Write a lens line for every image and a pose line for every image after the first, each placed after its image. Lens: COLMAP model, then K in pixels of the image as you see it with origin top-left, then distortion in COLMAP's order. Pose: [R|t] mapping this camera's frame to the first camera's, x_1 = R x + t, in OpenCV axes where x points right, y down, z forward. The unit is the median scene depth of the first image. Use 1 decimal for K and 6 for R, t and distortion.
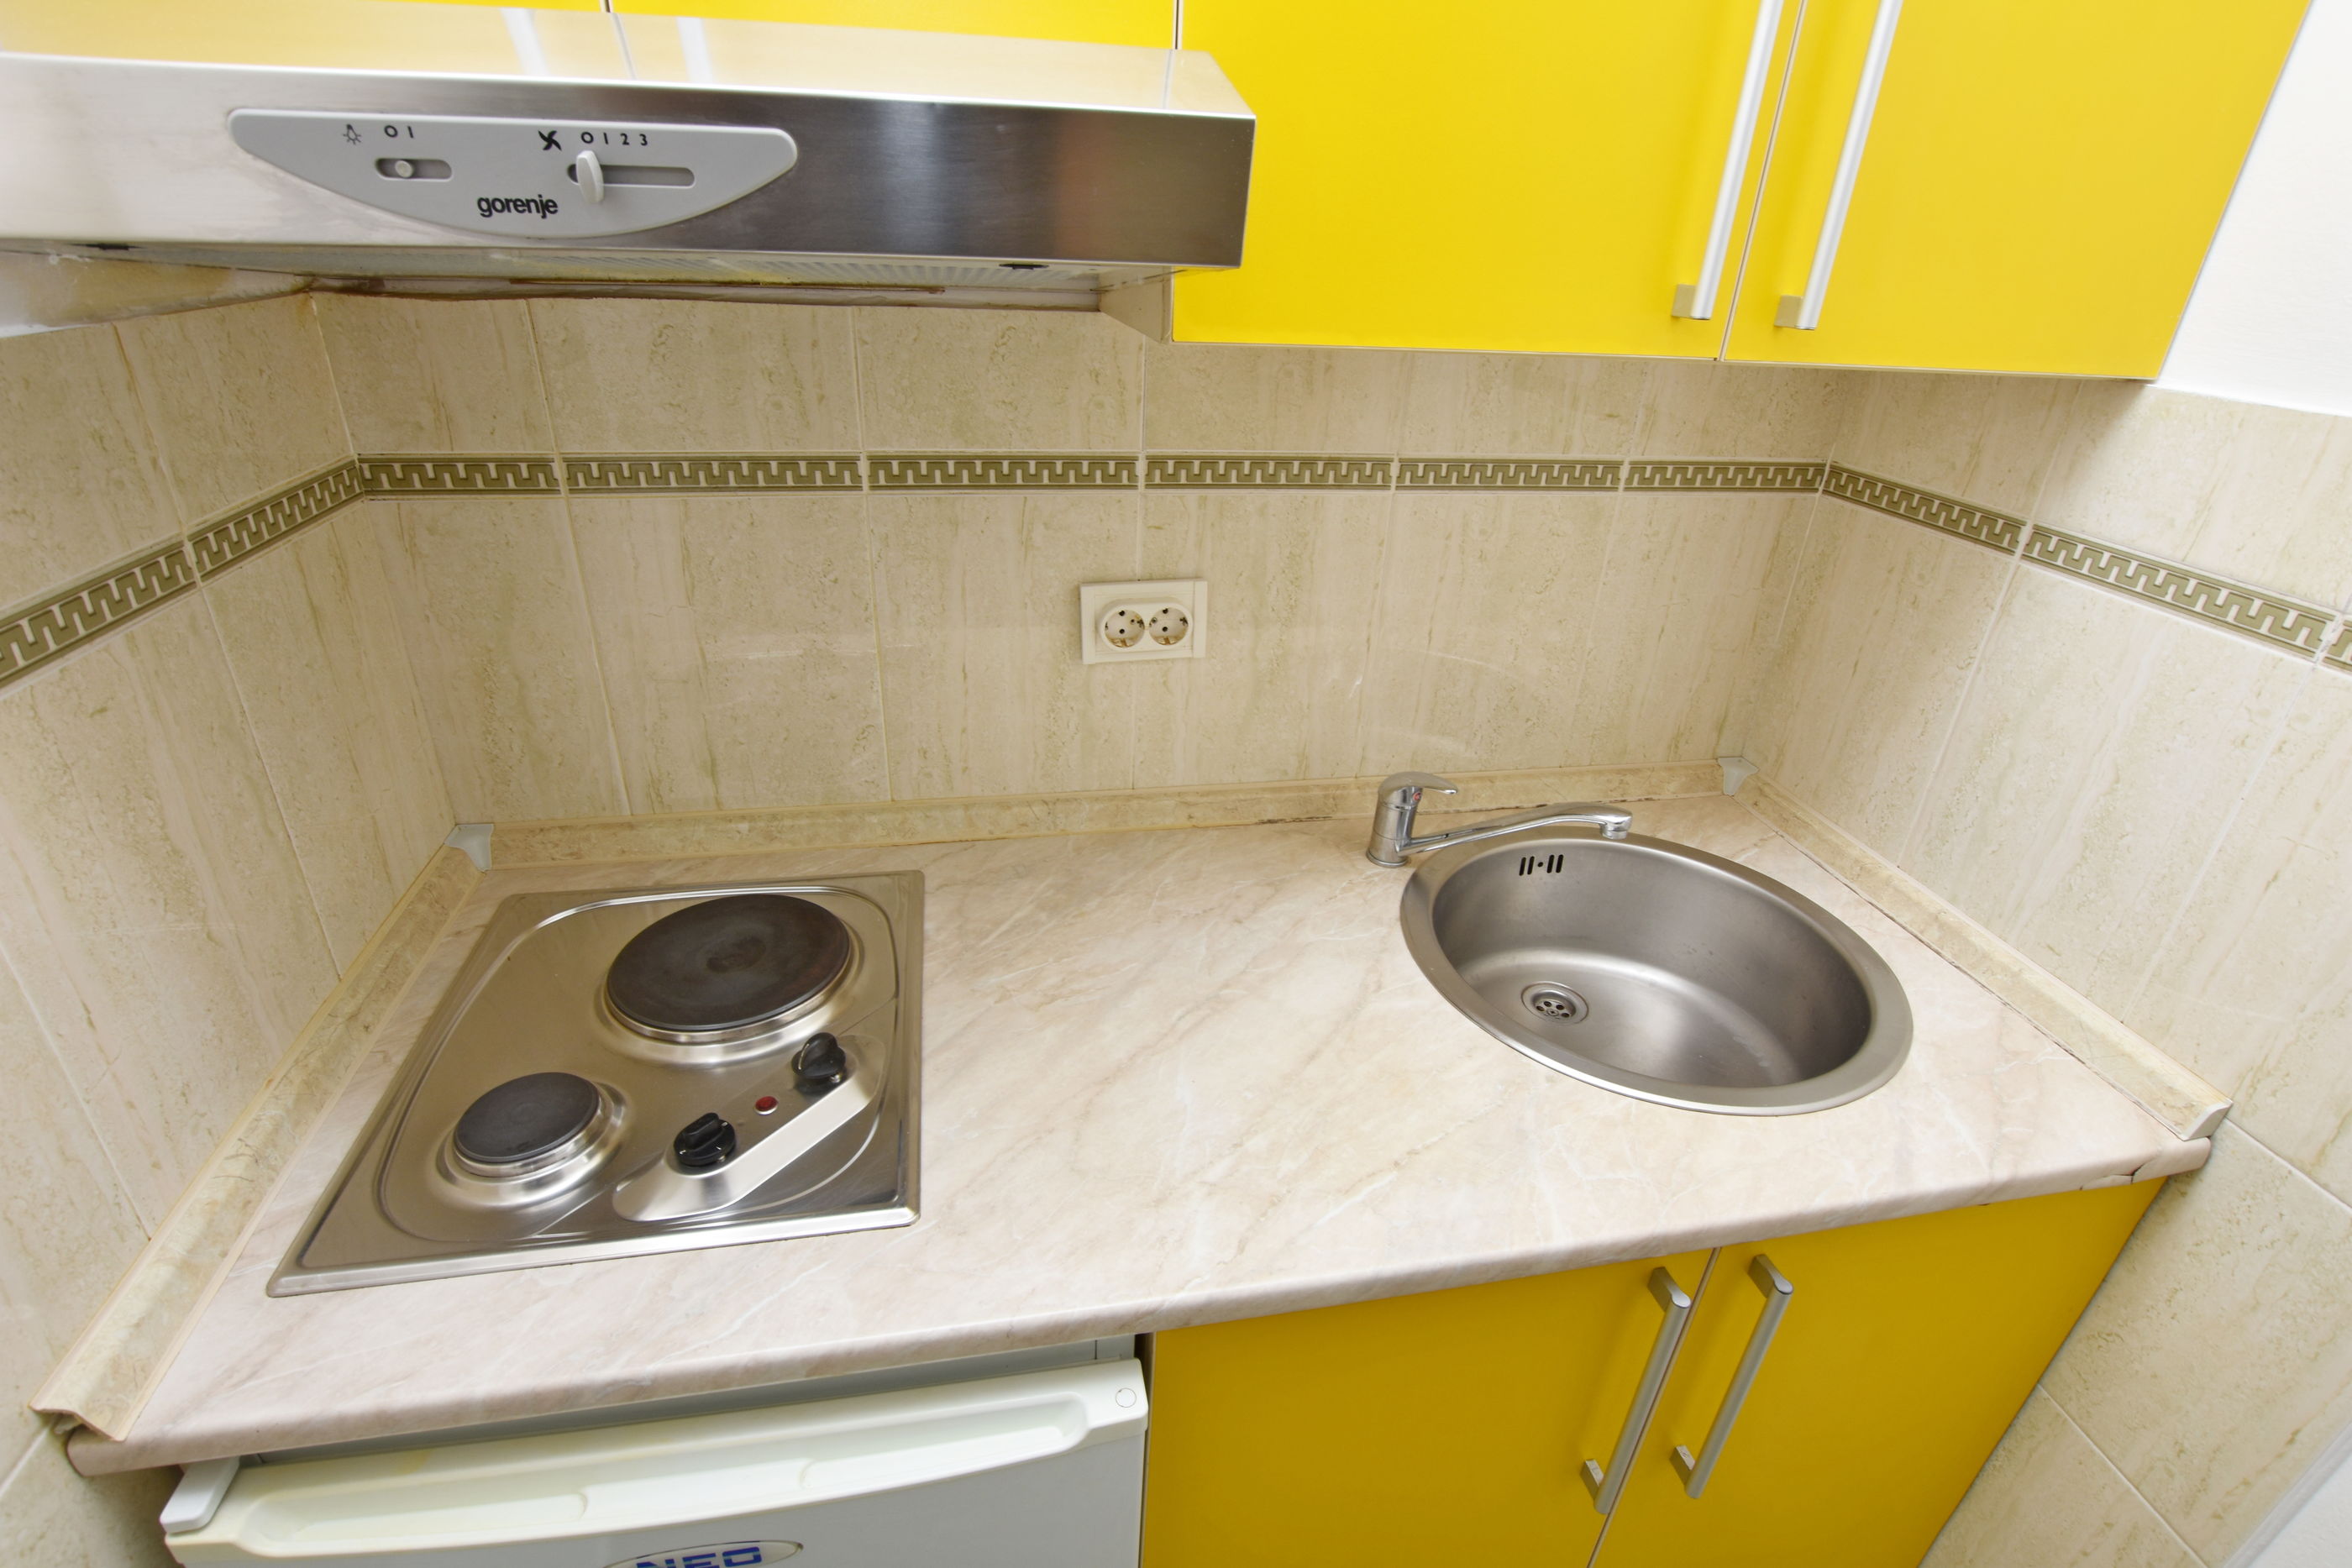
lens RADIAL K [[1104.7, 0, 1176.0], [0, 1104.7, 784.0], [0, 0, 1]] dist [-0.035319, 0.006128]
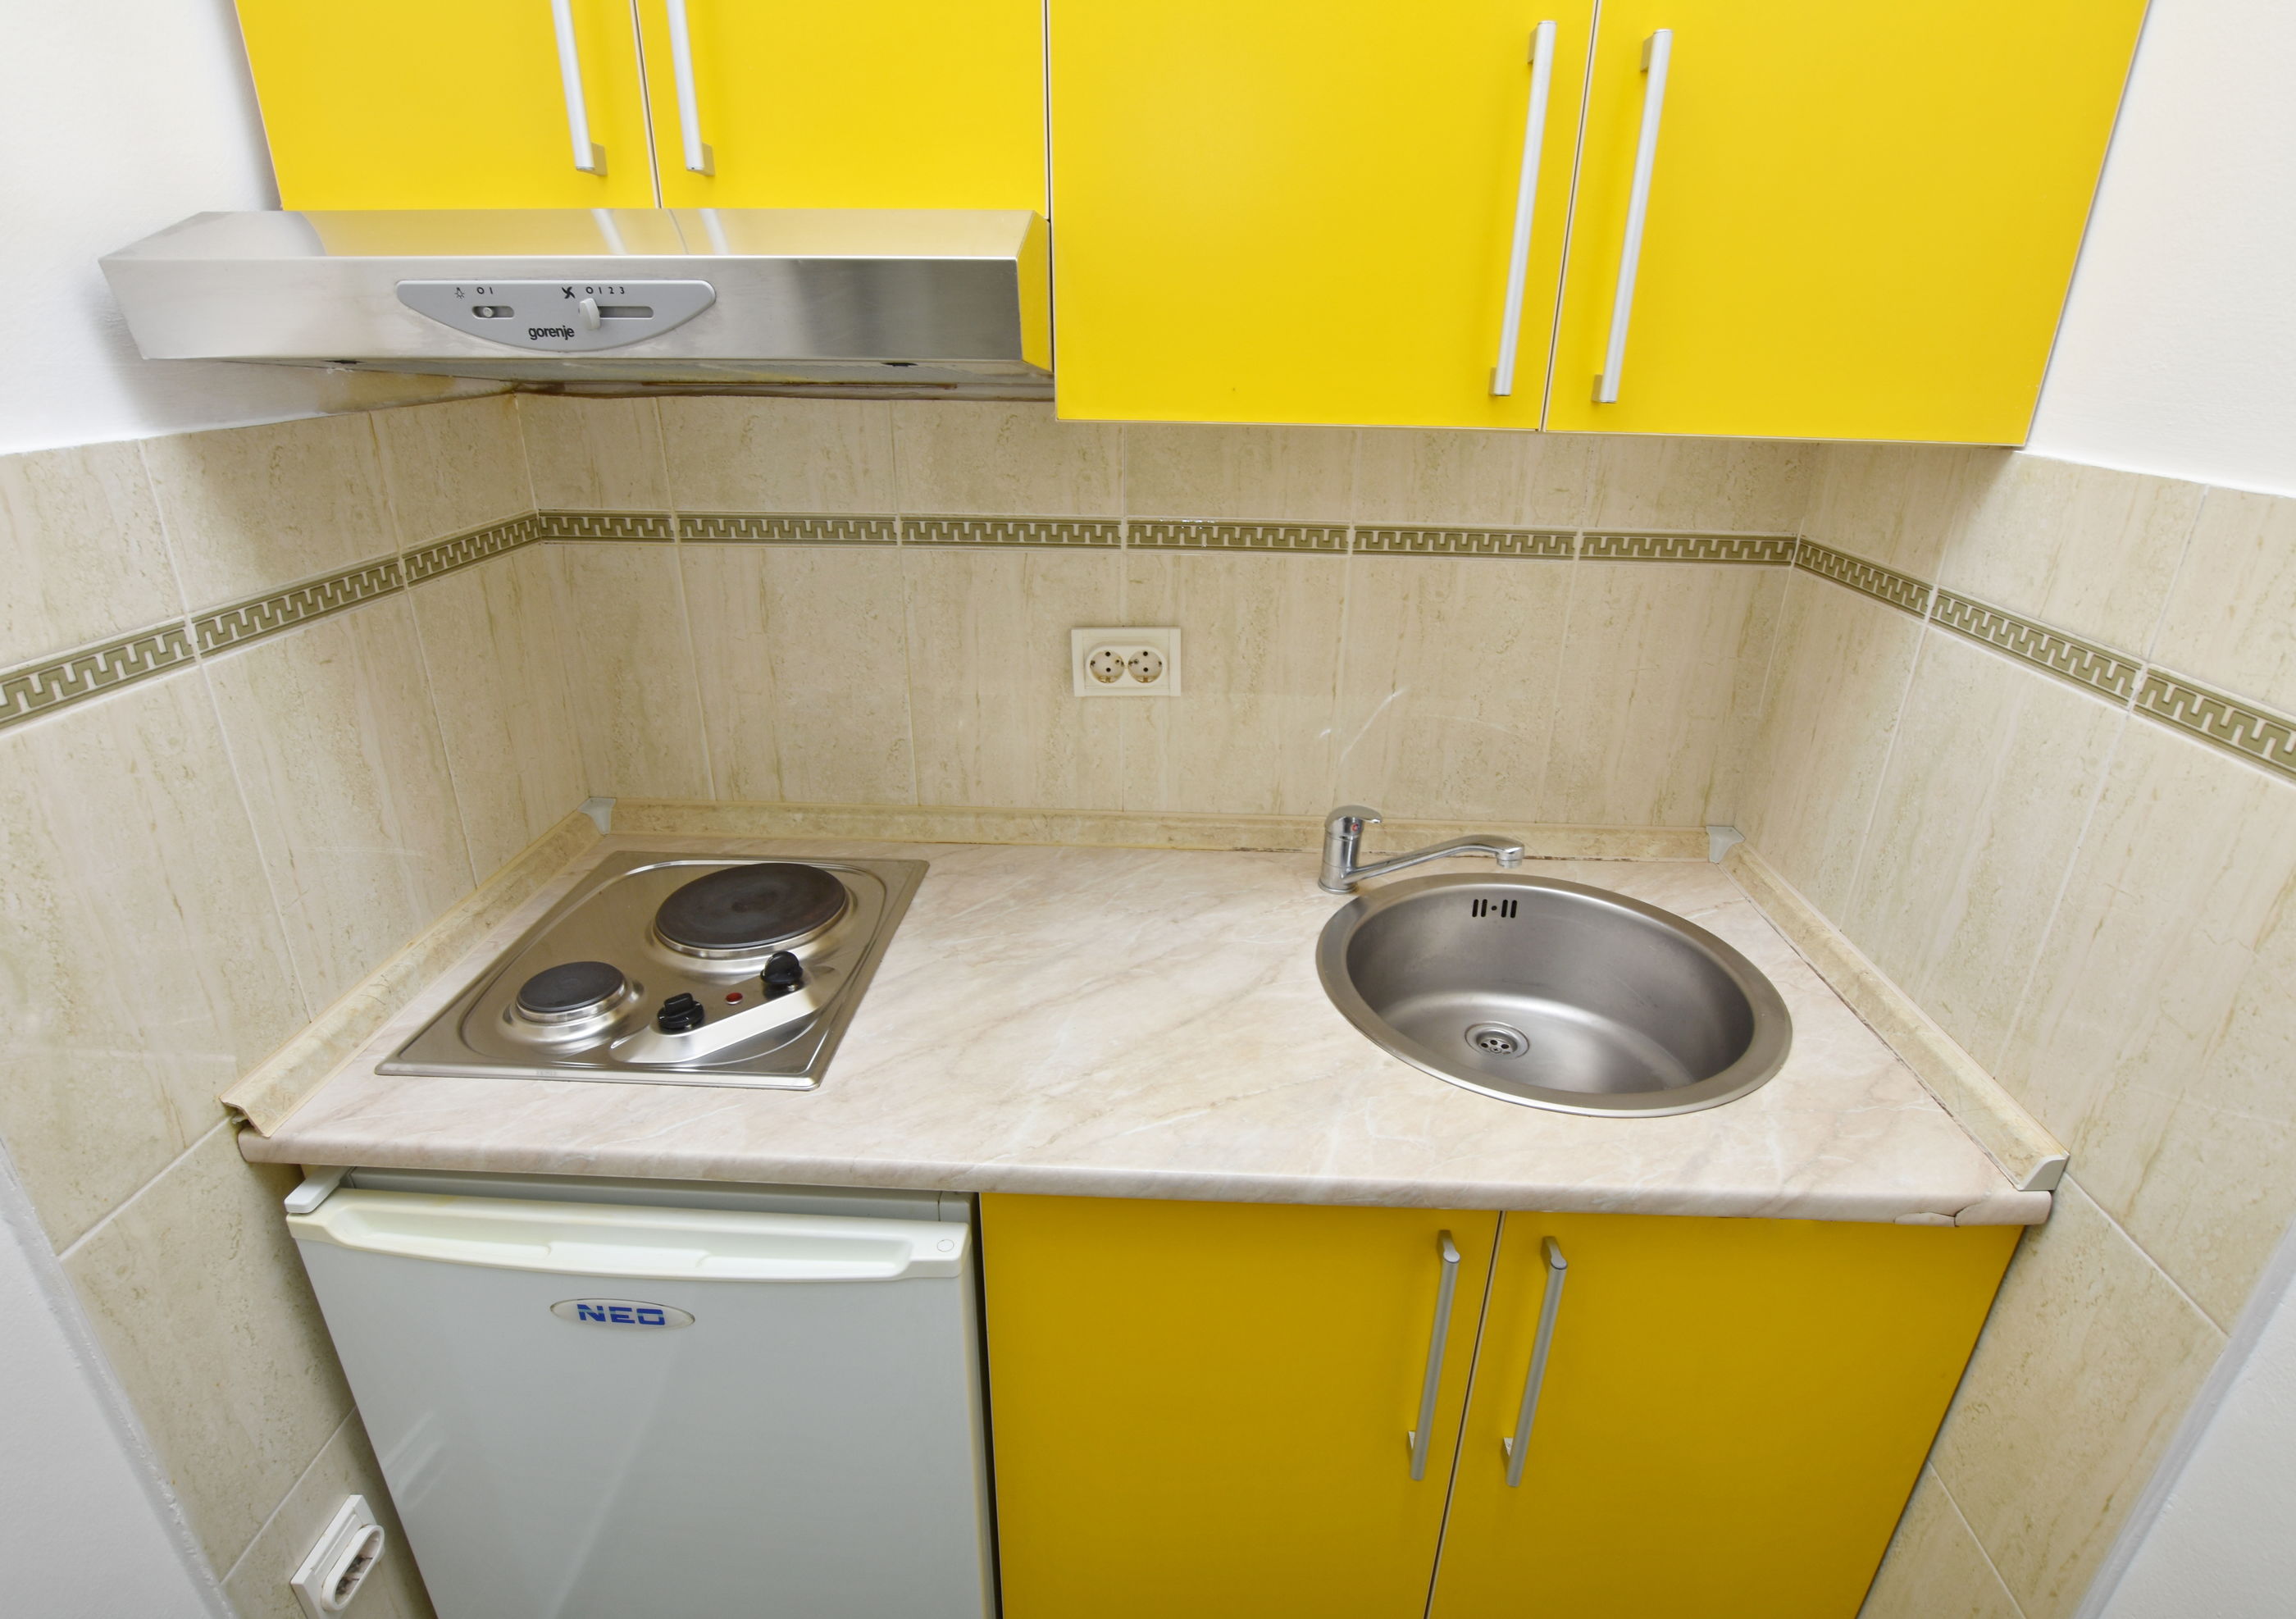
lens RADIAL K [[1133.3, 0, 1153.3], [0, 1133.3, 807.4], [0, 0, 1]] dist [-0.036317, 0.007140]
pose [[0.974731, 0.062571, -0.214440, 0.303597], [-0.078255, 0.994783, -0.065442, 0.093478], [0.209226, 0.080569, 0.974542, -0.168561]]
